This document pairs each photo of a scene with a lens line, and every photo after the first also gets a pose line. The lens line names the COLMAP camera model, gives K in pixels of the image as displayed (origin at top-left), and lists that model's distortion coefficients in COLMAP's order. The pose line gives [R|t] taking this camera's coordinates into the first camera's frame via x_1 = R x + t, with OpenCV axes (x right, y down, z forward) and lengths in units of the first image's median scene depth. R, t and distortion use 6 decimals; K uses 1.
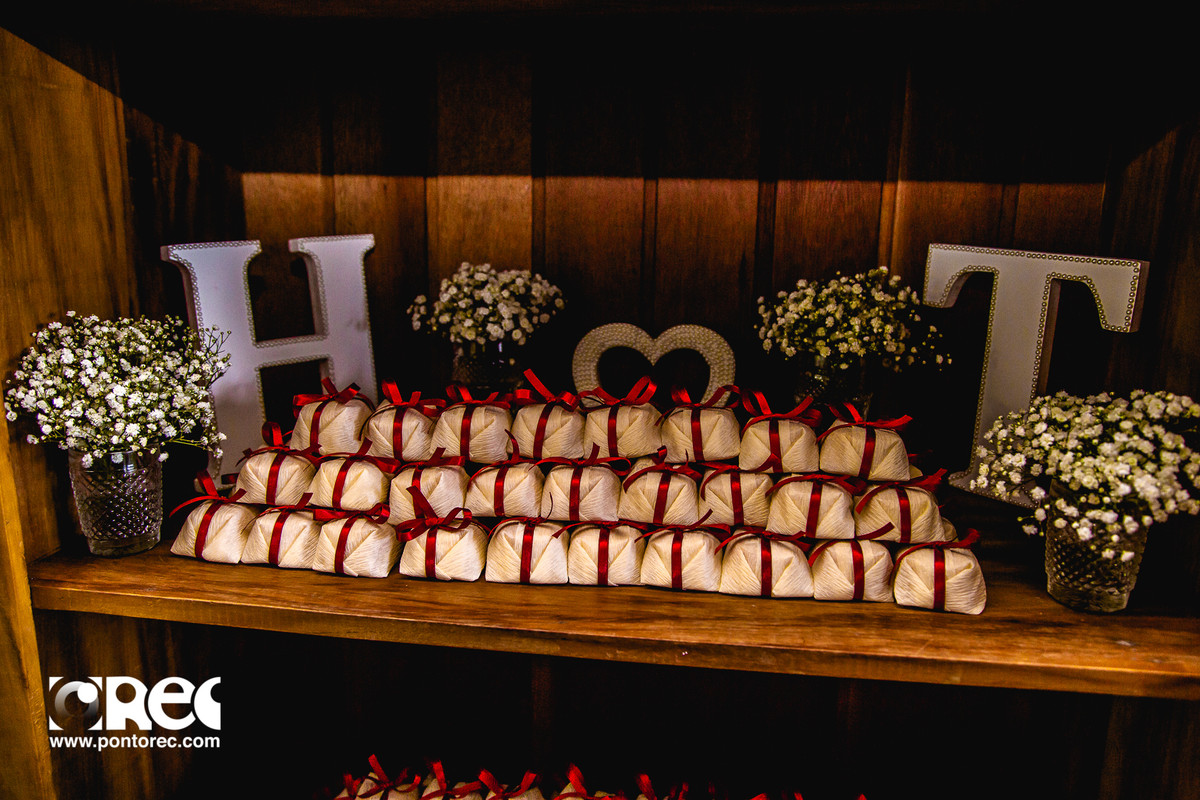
lens RADIAL K [[928.8, 0, 600.0], [0, 928.8, 400.0], [0, 0, 1]] dist [-0.054037, 0.003943]
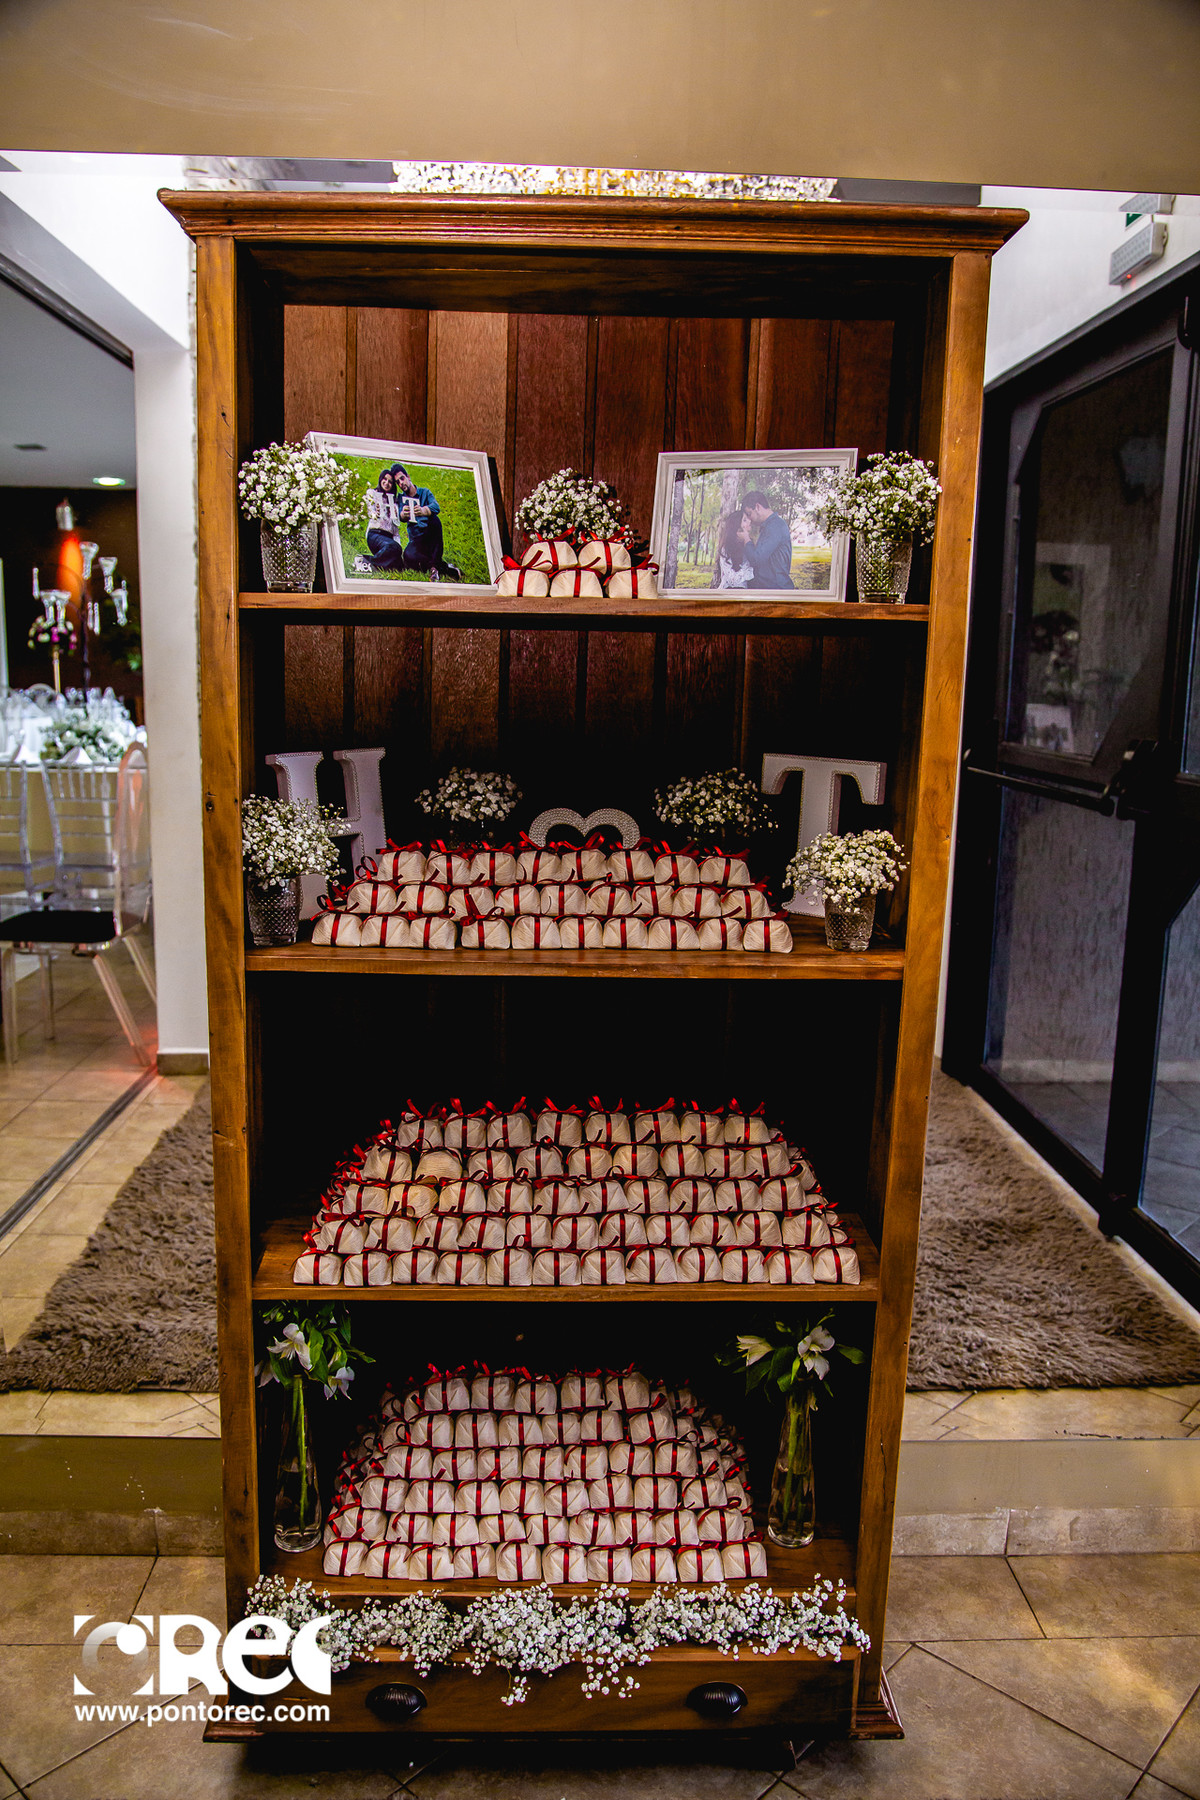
lens RADIAL K [[1393.2, 0, 597.1], [0, 1393.2, 929.5], [0, 0, 1]] dist [-0.054037, 0.003943]
pose [[0.984434, -0.022956, 0.174250, -0.407607], [0.030225, 0.998775, -0.039177, 0.257784], [-0.173138, 0.043834, 0.983922, -1.523105]]
